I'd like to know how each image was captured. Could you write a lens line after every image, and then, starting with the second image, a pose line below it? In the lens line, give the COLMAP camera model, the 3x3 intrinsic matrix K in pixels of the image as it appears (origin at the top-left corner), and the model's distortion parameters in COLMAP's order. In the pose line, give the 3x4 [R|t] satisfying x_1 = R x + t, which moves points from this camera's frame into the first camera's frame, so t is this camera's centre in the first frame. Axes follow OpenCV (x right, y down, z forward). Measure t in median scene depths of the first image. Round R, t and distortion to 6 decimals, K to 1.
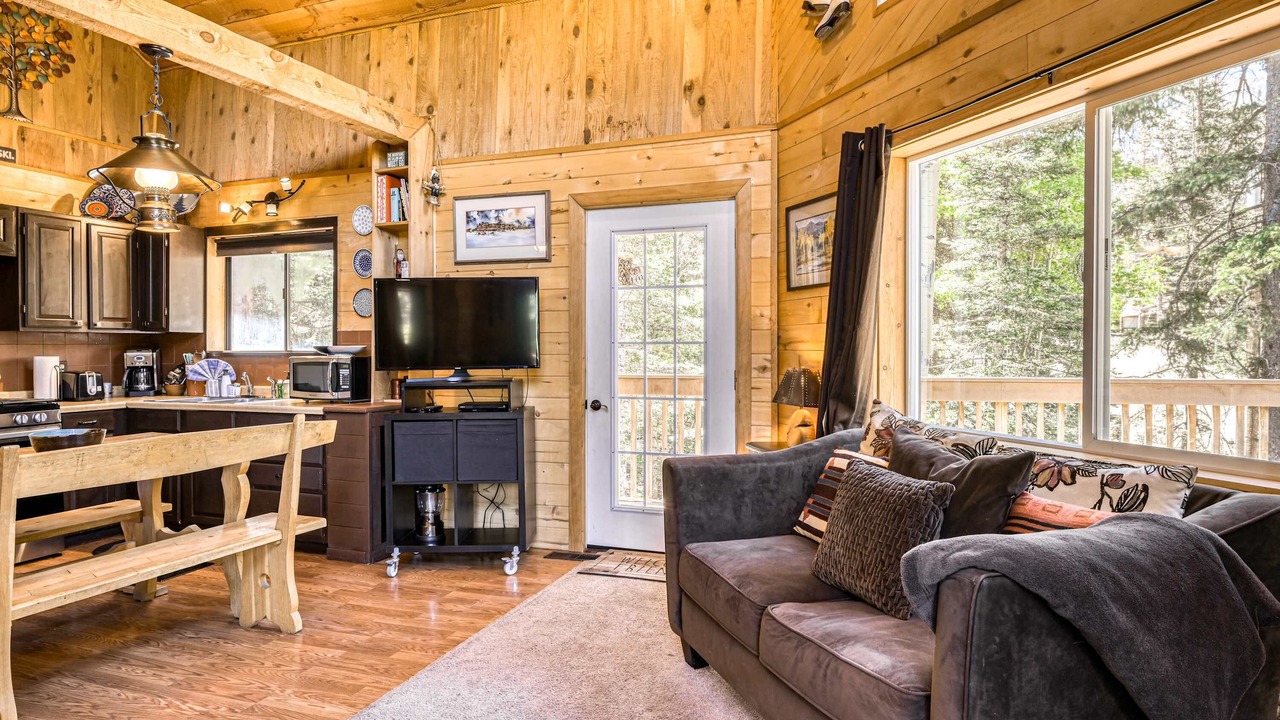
lens RADIAL K [[756.3, 0, 638.6], [0, 756.3, 348.1], [0, 0, 1]] dist [0.009050, 0.000179]
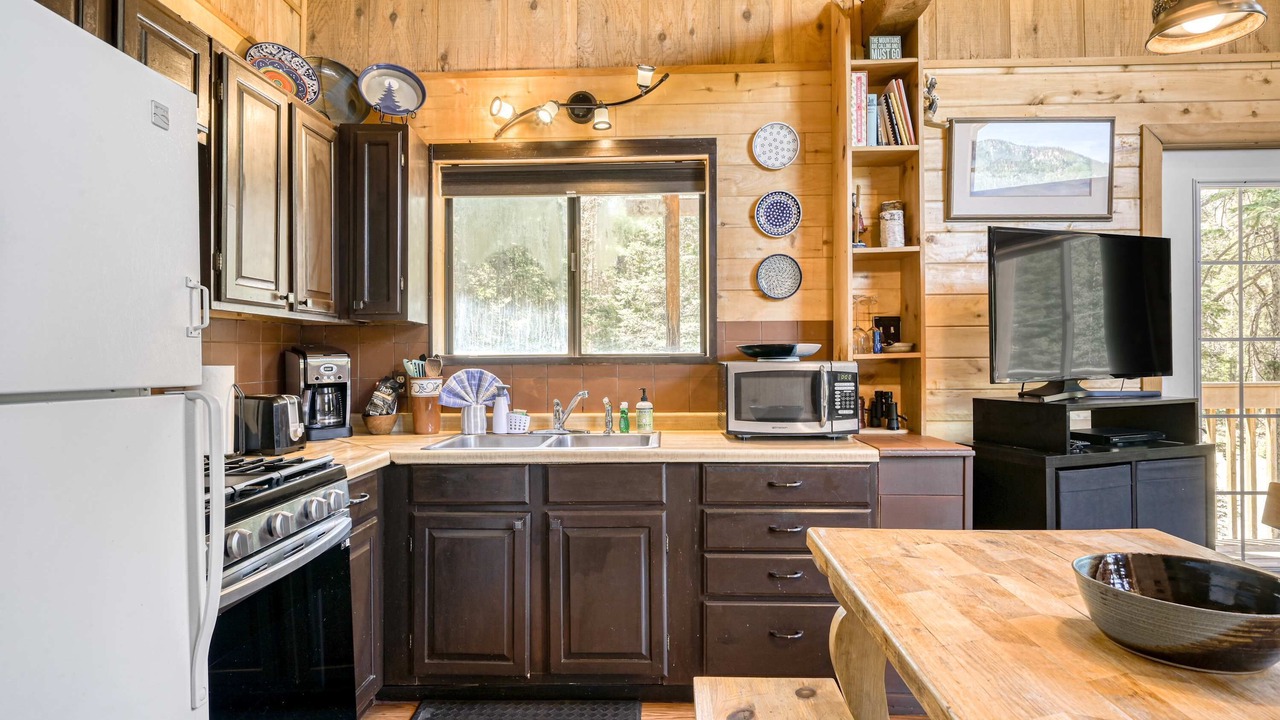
lens RADIAL K [[703.7, 0, 638.6], [0, 703.7, 350.7], [0, 0, 1]] dist [-0.001682, -0.000216]
pose [[0.946515, -0.001114, 0.322658, -0.637370], [0.005274, 0.999914, -0.012018, 0.007991], [-0.322616, 0.013077, 0.946439, 0.467882]]
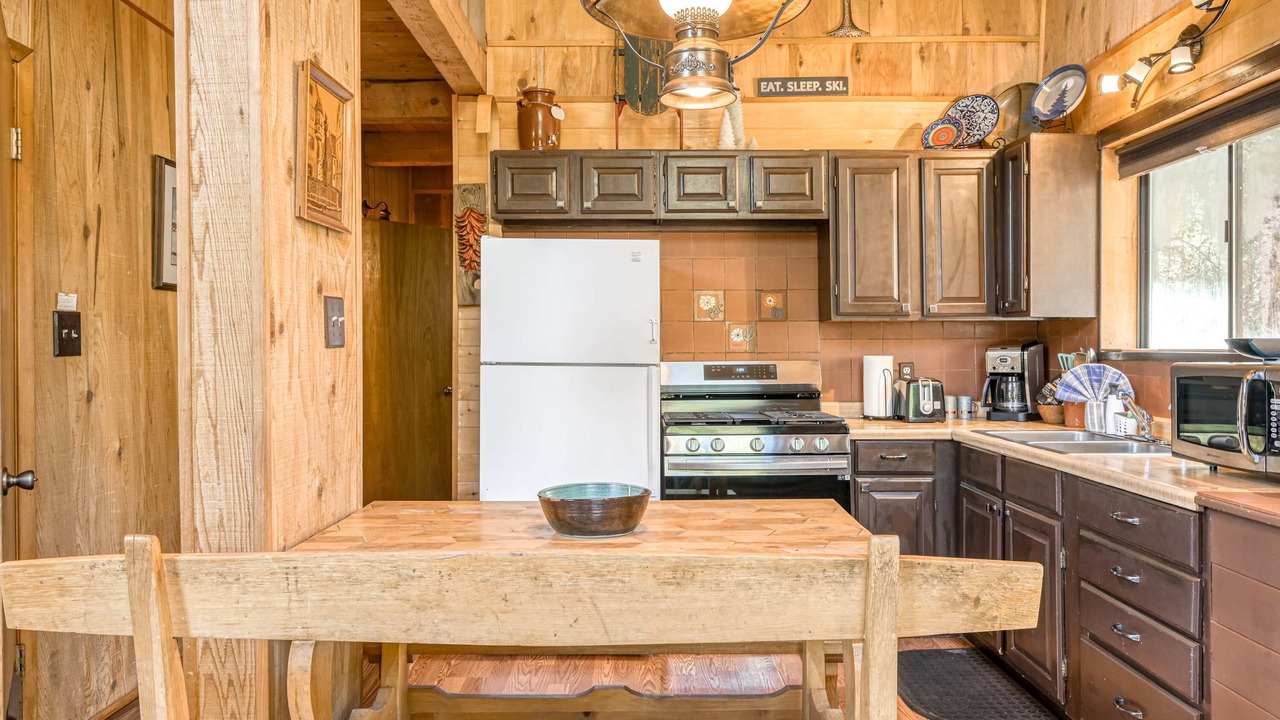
lens RADIAL K [[892.8, 0, 637.2], [0, 892.8, 349.8], [0, 0, 1]] dist [-0.006905, 0.001559]
pose [[0.349681, 0.004851, -0.936856, -0.070587], [-0.001243, 0.999988, 0.004714, 0.001589], [0.936868, -0.000484, 0.349683, 0.474259]]
